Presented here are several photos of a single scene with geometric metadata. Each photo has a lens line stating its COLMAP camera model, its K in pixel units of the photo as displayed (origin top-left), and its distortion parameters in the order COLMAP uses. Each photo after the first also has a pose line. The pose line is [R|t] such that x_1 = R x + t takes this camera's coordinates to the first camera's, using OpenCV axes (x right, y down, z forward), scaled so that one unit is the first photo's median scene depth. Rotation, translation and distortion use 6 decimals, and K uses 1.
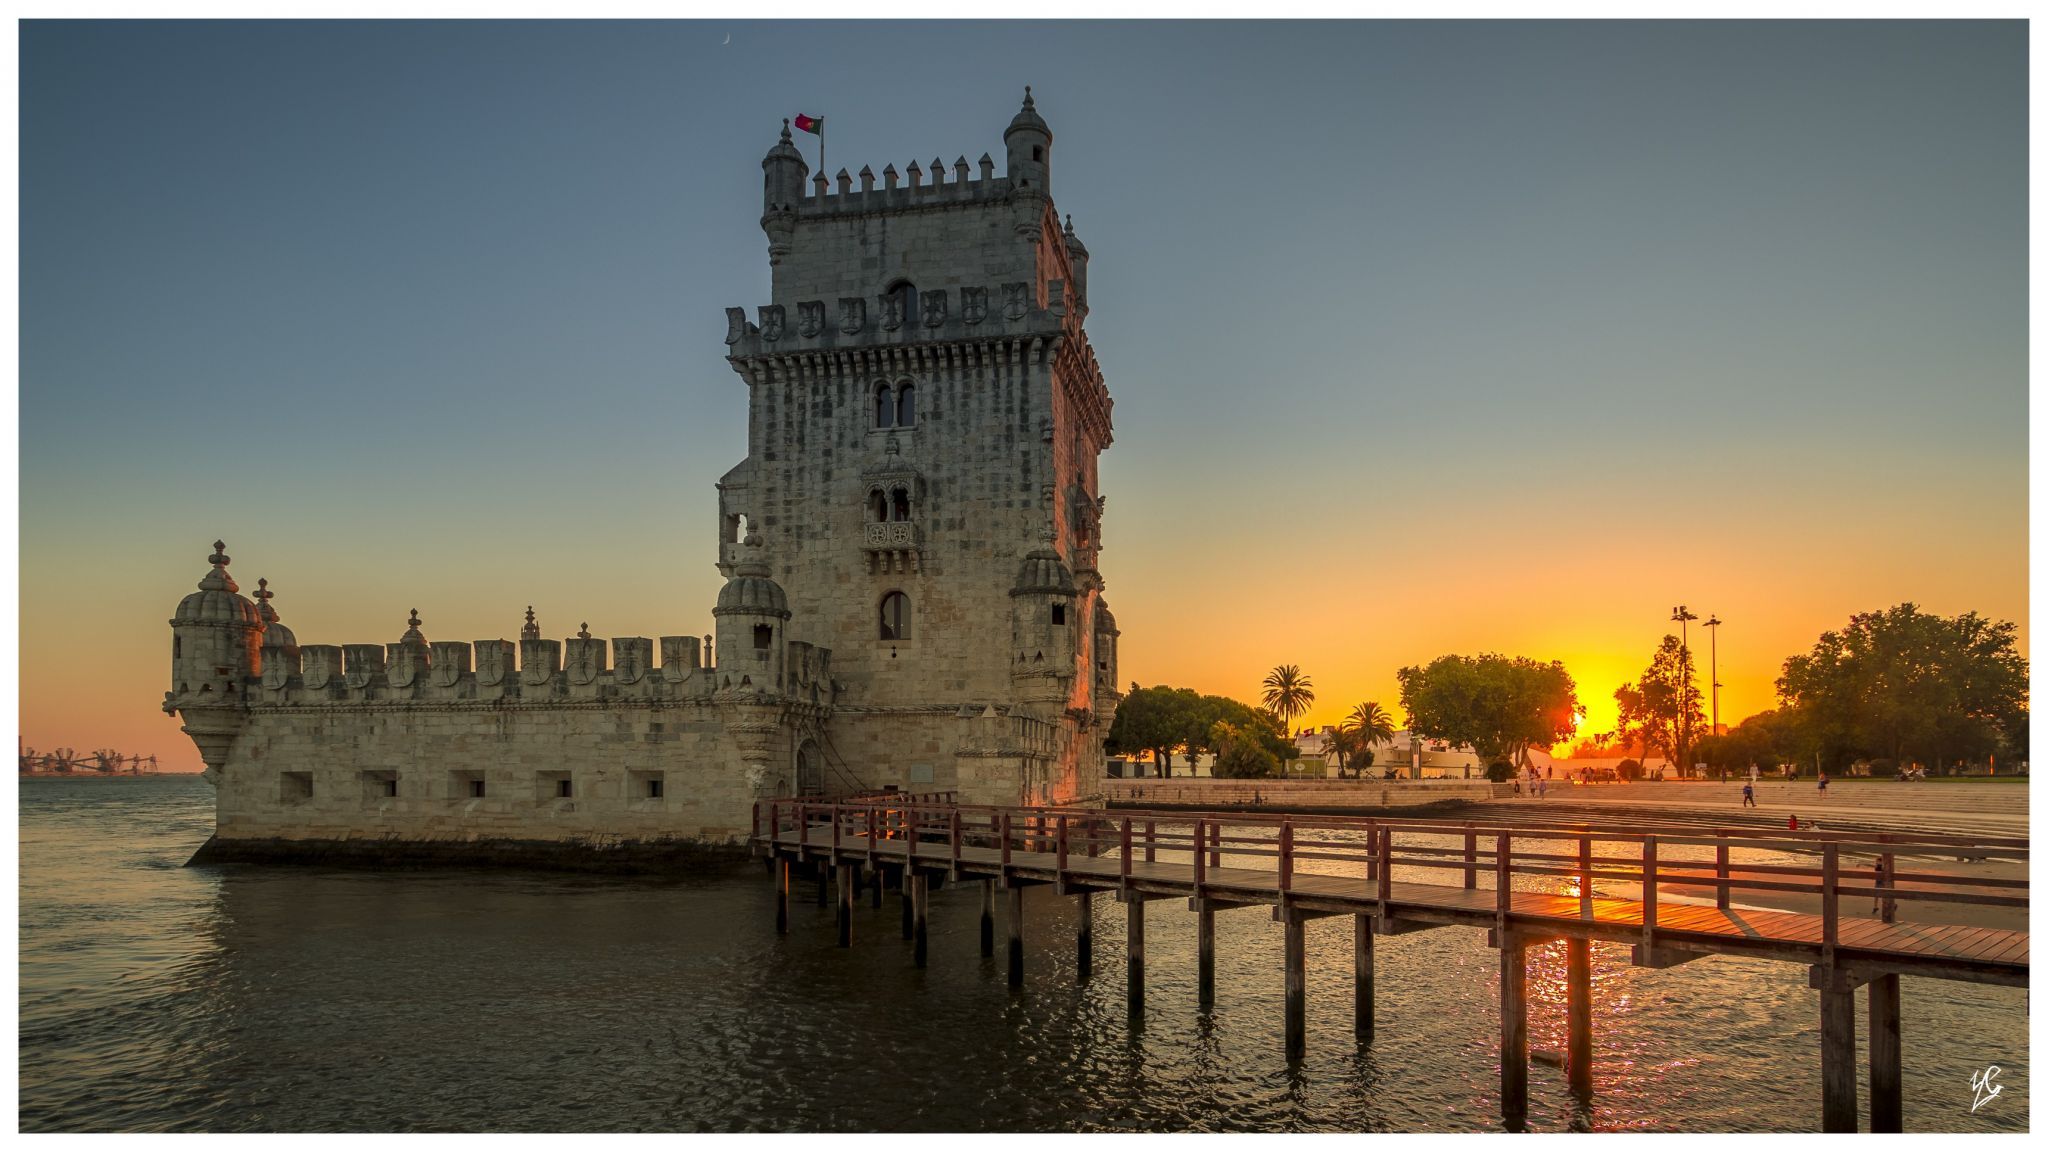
lens RADIAL K [[1077.7, 0, 1068.9], [0, 1077.7, 765.6], [0, 0, 1]] dist [0.007216, 0.000021]
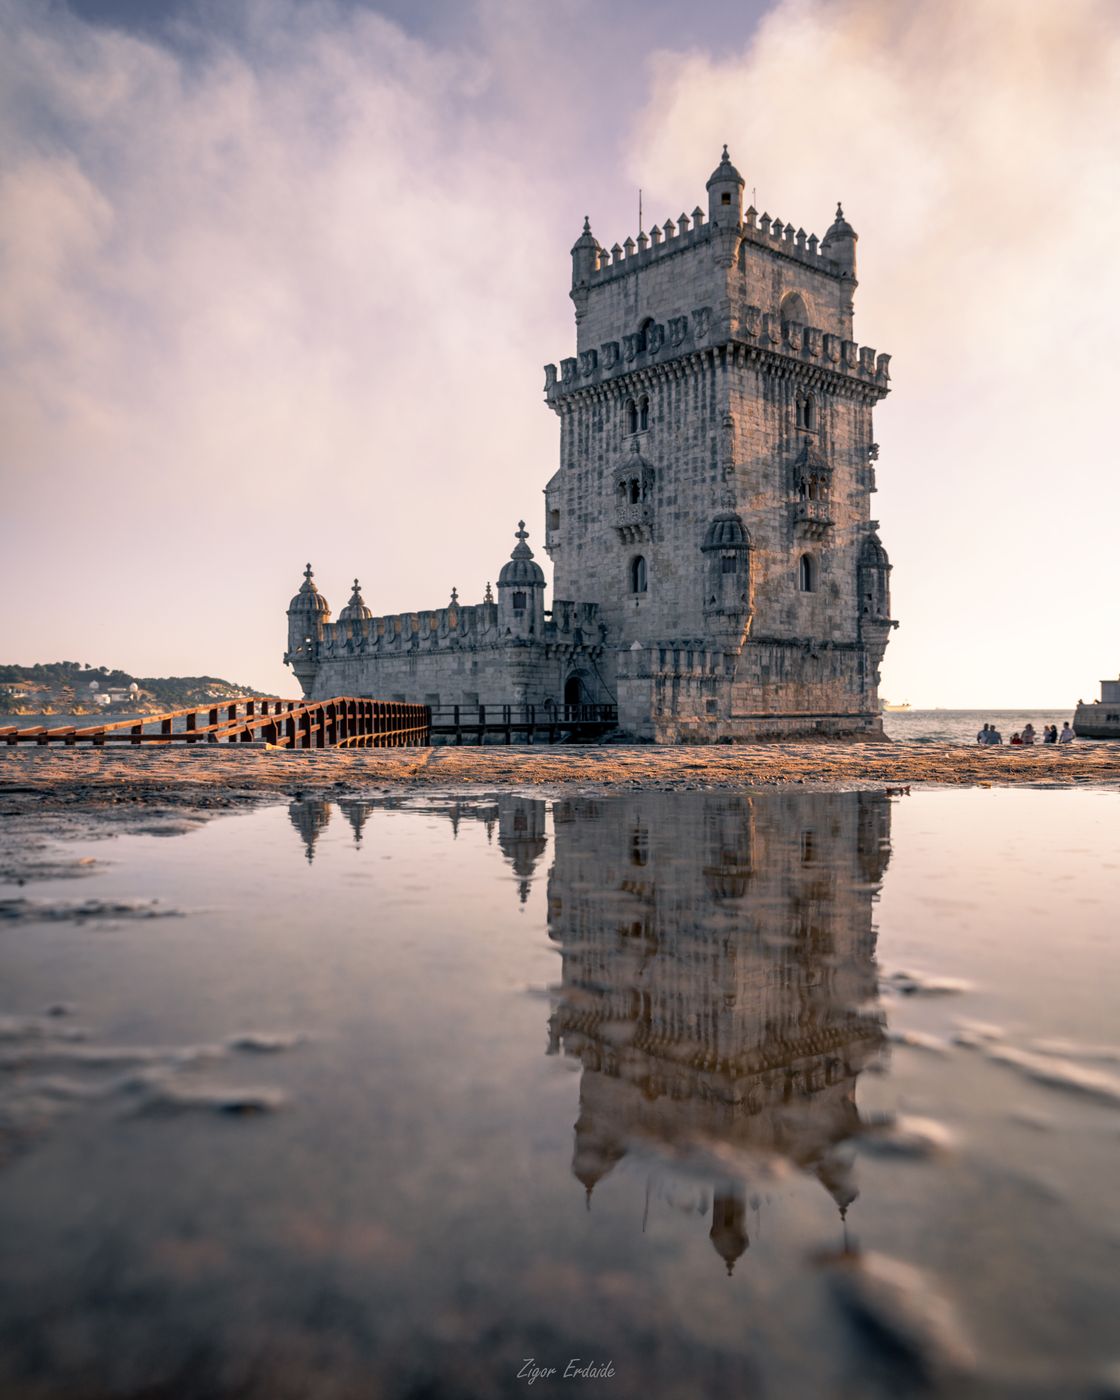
lens RADIAL K [[1130.1, 0, 557.8], [0, 1130.1, 717.4], [0, 0, 1]] dist [-0.034498, 0.002599]
pose [[0.775836, 0.000962, -0.630934, 0.644152], [0.009418, 0.999870, 0.013107, 0.017790], [0.630864, -0.016111, 0.775726, -0.143835]]
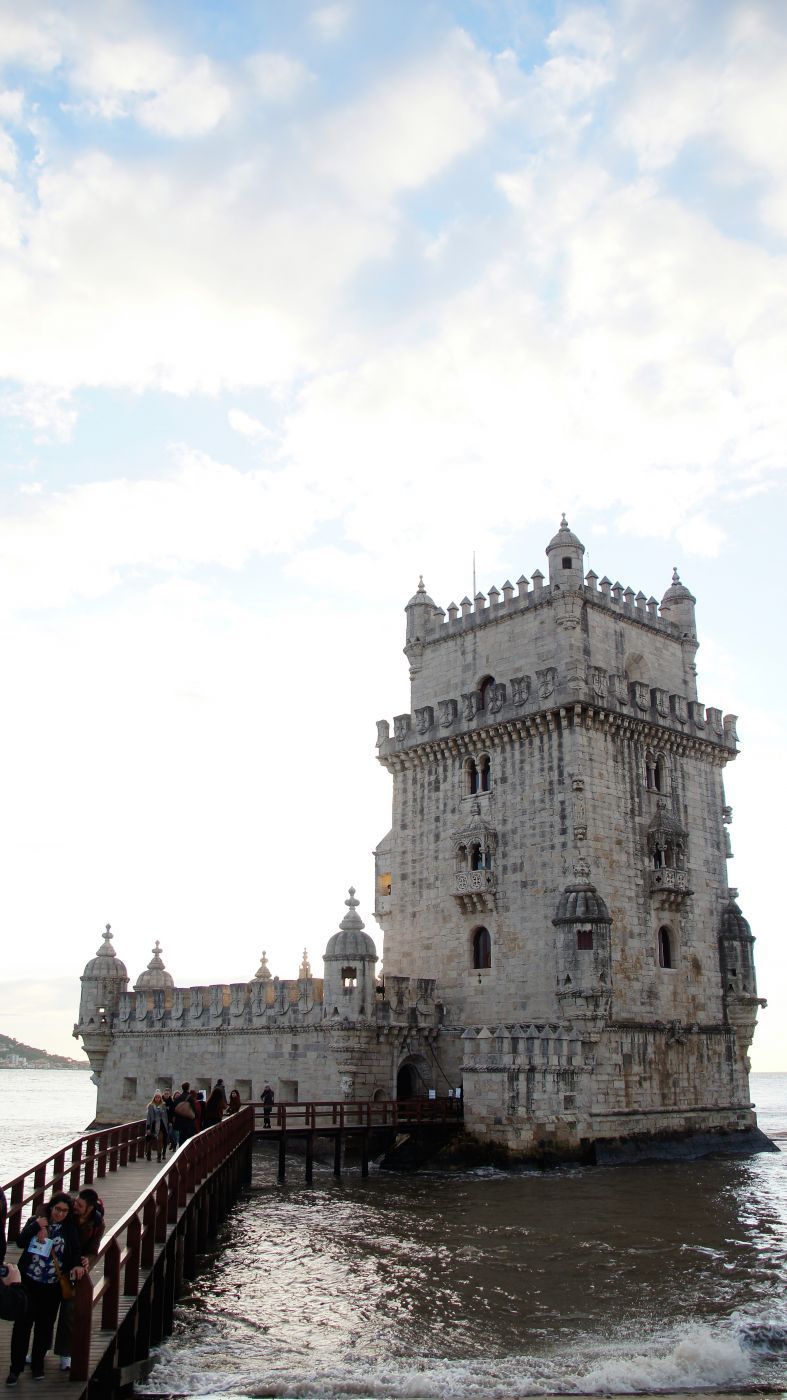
lens RADIAL K [[1205.9, 0, 386.7], [0, 1205.9, 694.6], [0, 0, 1]] dist [-0.104798, 0.010676]
pose [[0.792582, -0.179329, -0.582799, 0.585097], [-0.000586, 0.955552, -0.294823, -0.015686], [0.609765, 0.234013, 0.757248, -0.134367]]
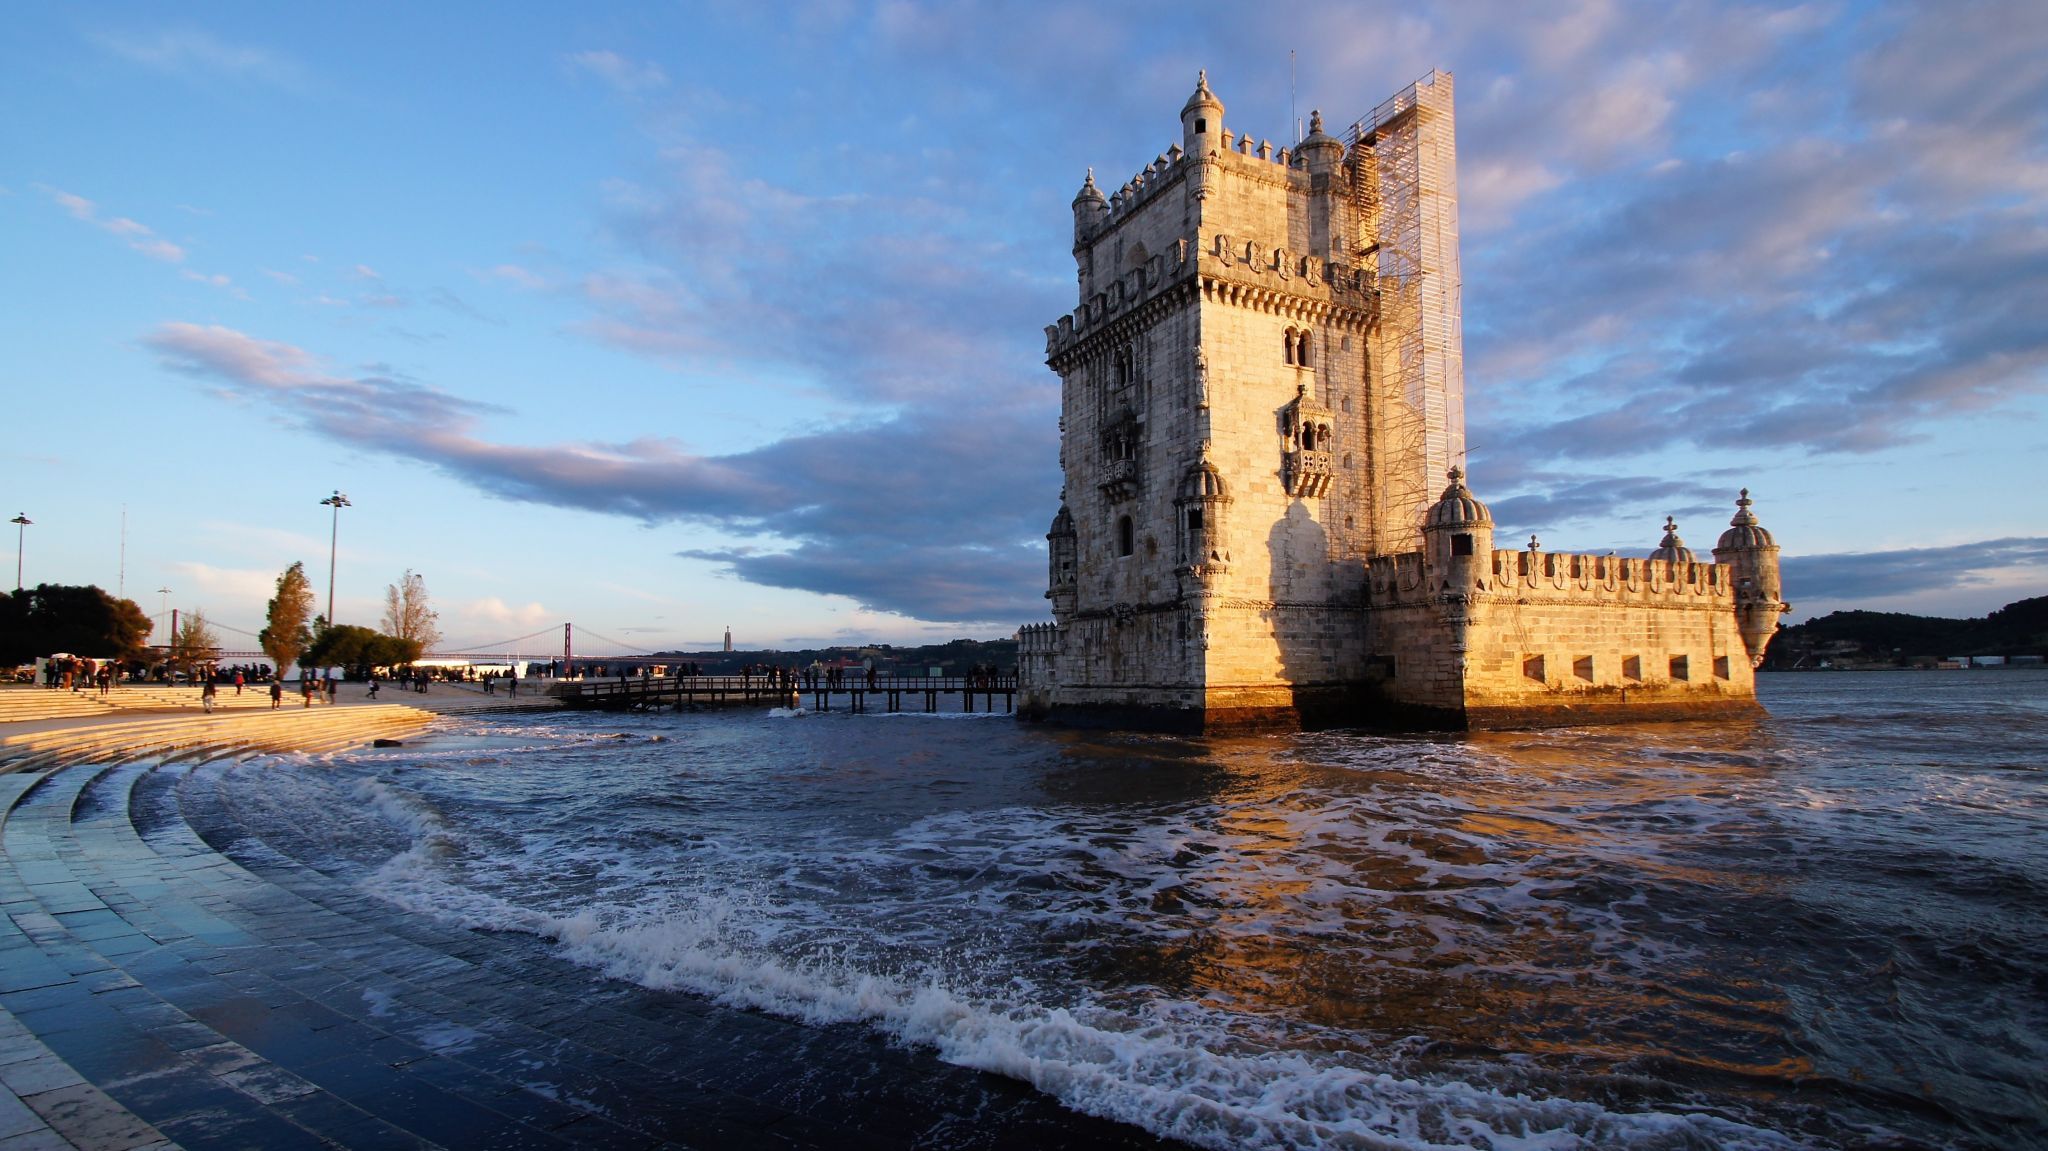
lens RADIAL K [[999.2, 0, 995.8], [0, 999.2, 624.5], [0, 0, 1]] dist [0.006391, 0.000619]
pose [[-0.807332, -0.027206, -0.589470, 0.815586], [0.010914, 0.998077, -0.061011, 0.033906], [0.589997, -0.055690, -0.805483, 1.968627]]
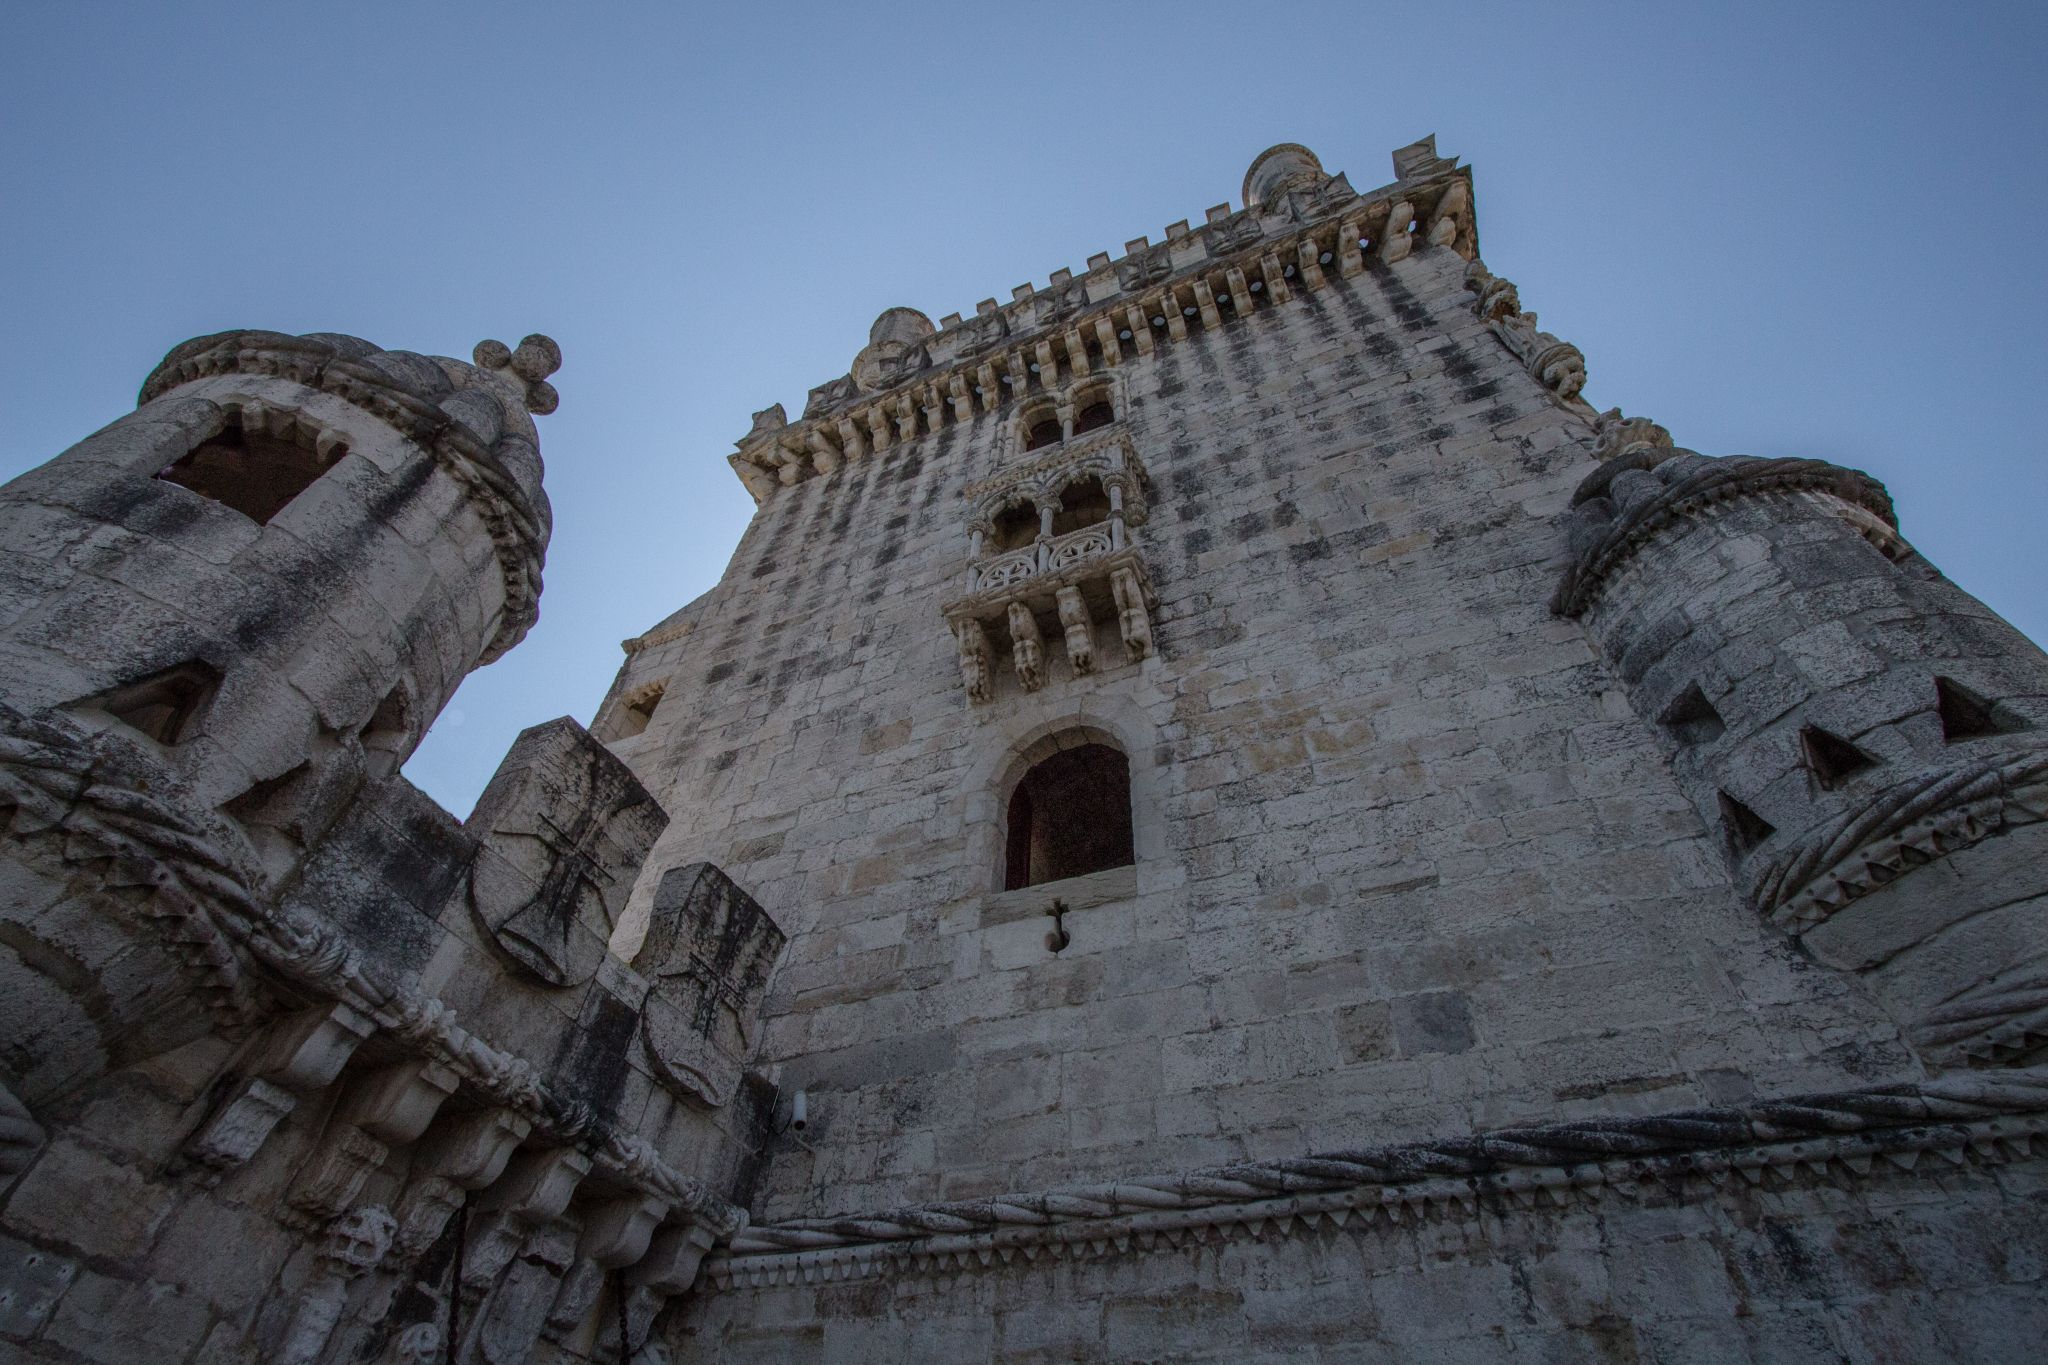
lens RADIAL K [[951.8, 0, 1021.6], [0, 951.8, 657.7], [0, 0, 1]] dist [-0.004718, 0.000153]
pose [[0.976934, -0.135727, -0.164858, -0.132145], [-0.038167, 0.648604, -0.760168, 0.003444], [0.210103, 0.748926, 0.628463, 0.846742]]
